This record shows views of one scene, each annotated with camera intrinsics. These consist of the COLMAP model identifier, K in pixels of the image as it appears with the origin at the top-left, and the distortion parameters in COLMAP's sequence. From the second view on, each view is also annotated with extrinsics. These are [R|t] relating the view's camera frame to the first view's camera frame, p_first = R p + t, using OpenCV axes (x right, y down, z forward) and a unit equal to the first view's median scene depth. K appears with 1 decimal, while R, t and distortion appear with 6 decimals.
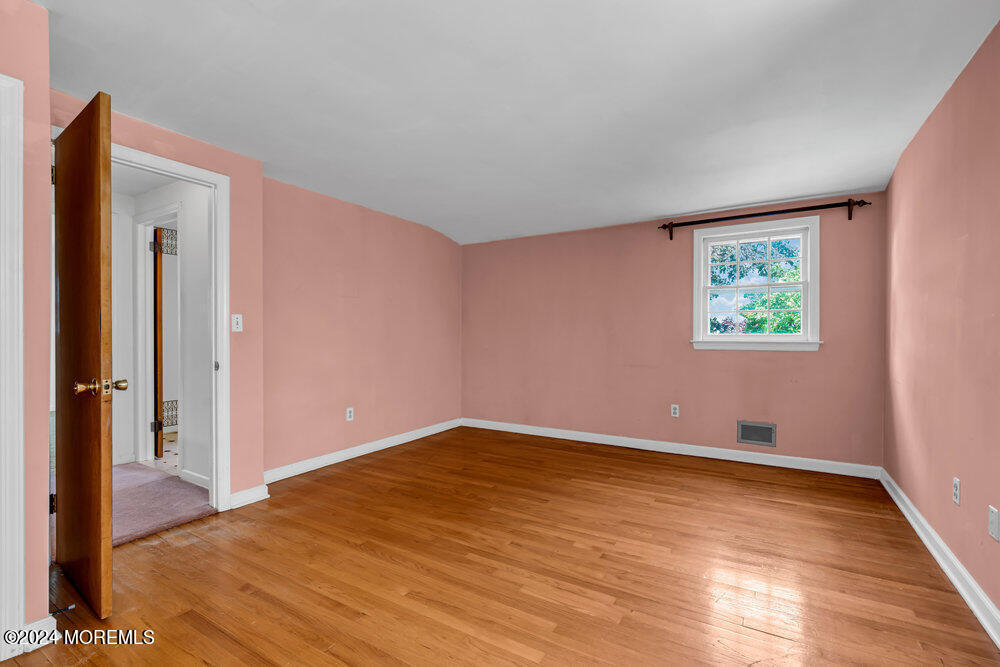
lens RADIAL K [[452.4, 0, 502.1], [0, 452.4, 335.0], [0, 0, 1]] dist [-0.002467, 0.001013]
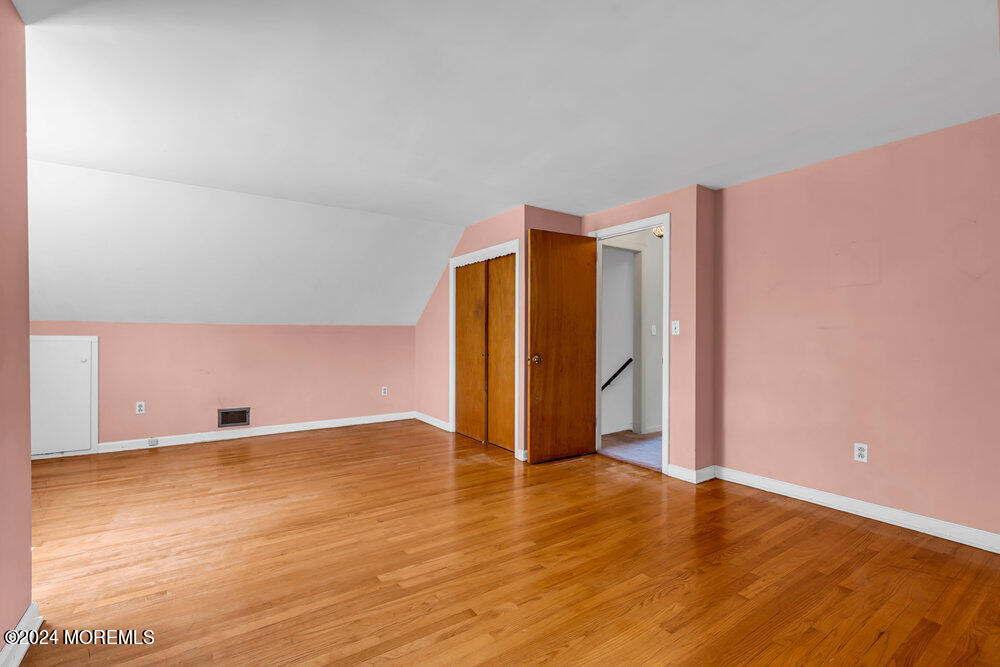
lens RADIAL K [[452.4, 0, 502.1], [0, 452.4, 335.0], [0, 0, 1]] dist [-0.002467, 0.001013]
pose [[-0.403853, 0.001998, -0.914822, 0.773012], [-0.006289, 0.999968, 0.004960, -0.010599], [0.914802, 0.007756, -0.403827, 1.124767]]
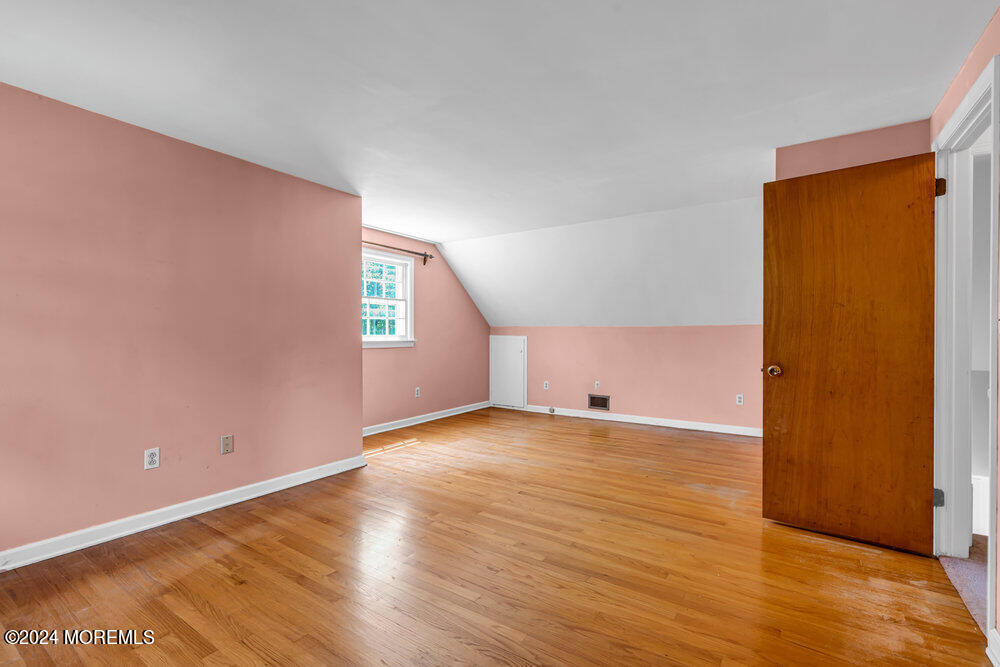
lens RADIAL K [[452.4, 0, 502.1], [0, 452.4, 335.0], [0, 0, 1]] dist [-0.002467, 0.001013]
pose [[-0.999054, -0.001778, 0.043449, -0.023023], [-0.001549, 0.999985, 0.005306, -0.008723], [-0.043458, 0.005233, -0.999042, 1.644472]]
